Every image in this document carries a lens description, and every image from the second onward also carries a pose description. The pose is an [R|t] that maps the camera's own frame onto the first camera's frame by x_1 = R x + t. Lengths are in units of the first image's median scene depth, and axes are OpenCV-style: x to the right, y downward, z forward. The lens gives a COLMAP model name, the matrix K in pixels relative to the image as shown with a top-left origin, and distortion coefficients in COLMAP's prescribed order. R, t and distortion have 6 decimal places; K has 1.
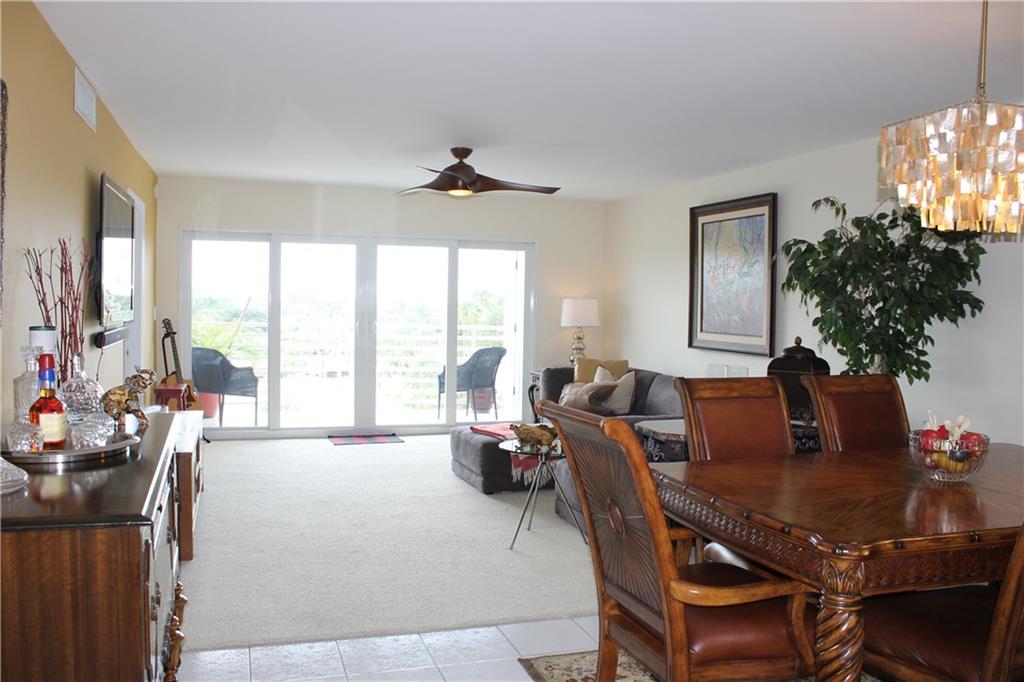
lens RADIAL K [[844.3, 0, 512.0], [0, 844.3, 341.0], [0, 0, 1]] dist [-0.097292, -0.000661]
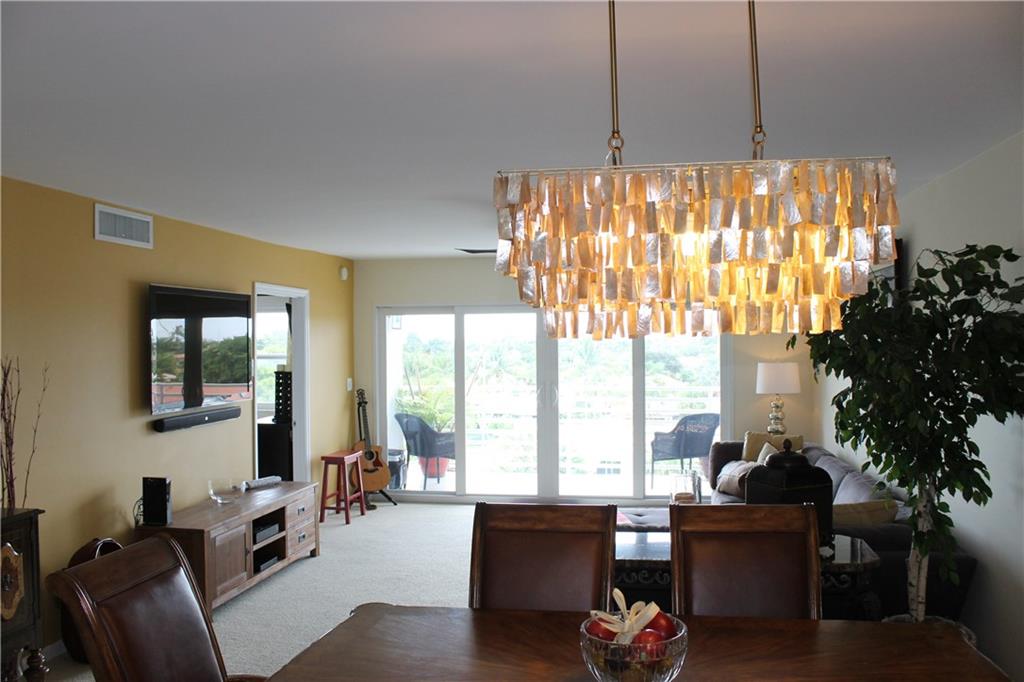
lens RADIAL K [[848.5, 0, 512.0], [0, 848.5, 341.0], [0, 0, 1]] dist [-0.131115, 0.089528]
pose [[0.884422, -0.026138, -0.465955, 0.301912], [0.004171, 0.998833, -0.048115, -0.038187], [0.466669, 0.040610, 0.883499, 0.113699]]
